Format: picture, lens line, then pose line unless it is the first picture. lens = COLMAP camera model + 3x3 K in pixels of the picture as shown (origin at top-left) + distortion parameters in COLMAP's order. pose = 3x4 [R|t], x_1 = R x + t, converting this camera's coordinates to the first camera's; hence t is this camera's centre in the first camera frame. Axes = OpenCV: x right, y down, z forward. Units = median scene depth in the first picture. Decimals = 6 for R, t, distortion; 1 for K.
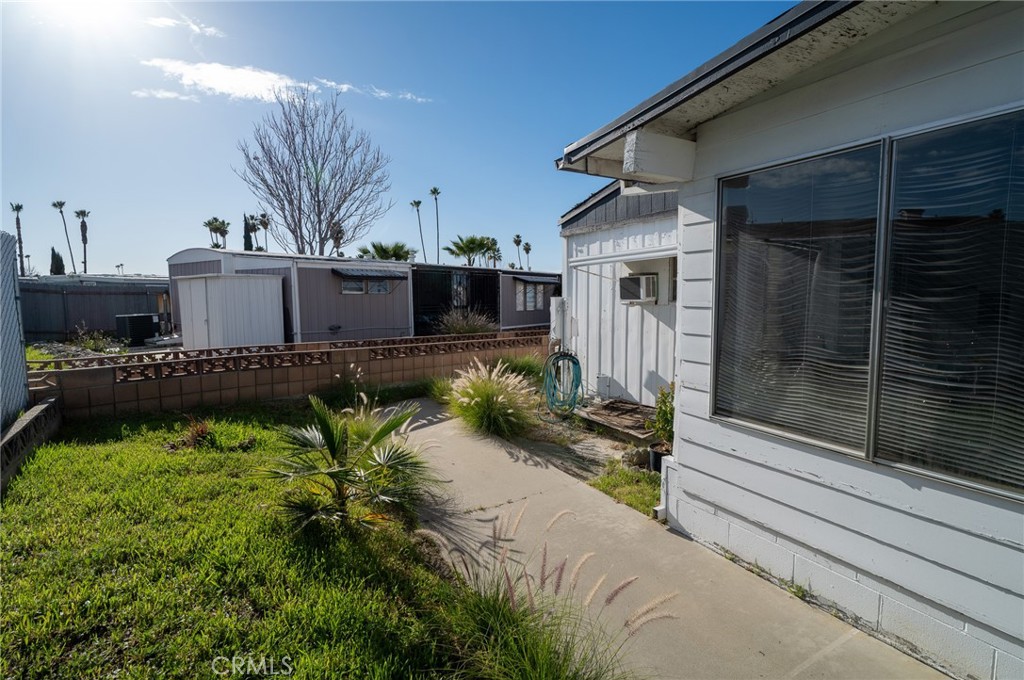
lens RADIAL K [[474.7, 0, 511.7], [0, 474.7, 338.3], [0, 0, 1]] dist [0.001967, 0.000529]
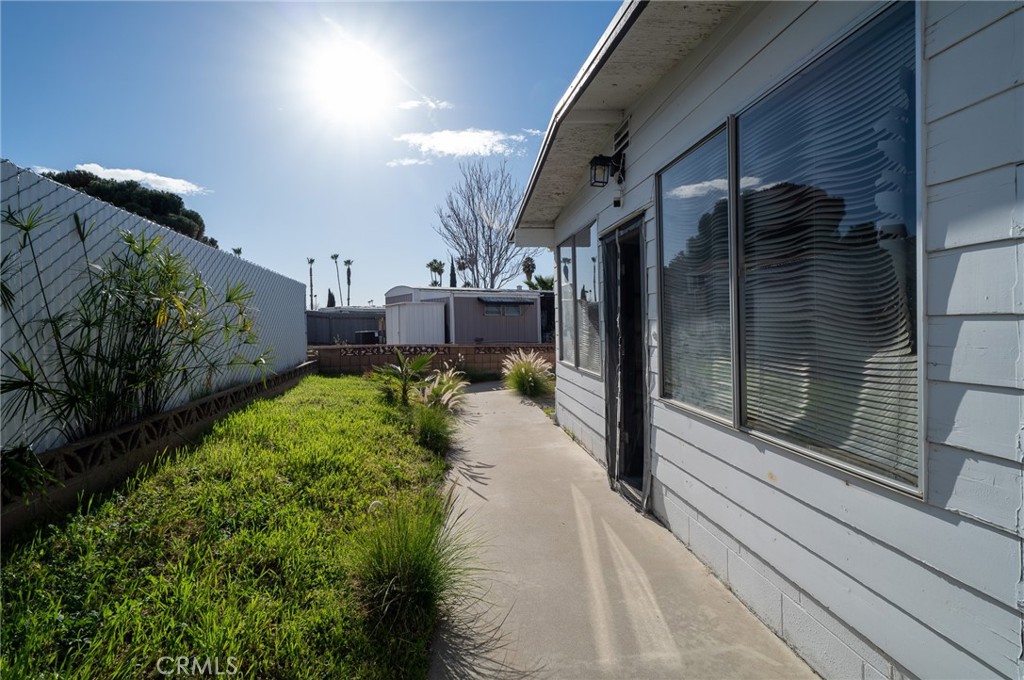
lens RADIAL K [[474.7, 0, 510.9], [0, 474.7, 338.6], [0, 0, 1]] dist [0.001967, 0.000529]
pose [[0.921480, 0.011196, -0.388264, 0.535785], [-0.035026, 0.997907, -0.054353, 0.098735], [0.386843, 0.063684, 0.919944, -0.498121]]
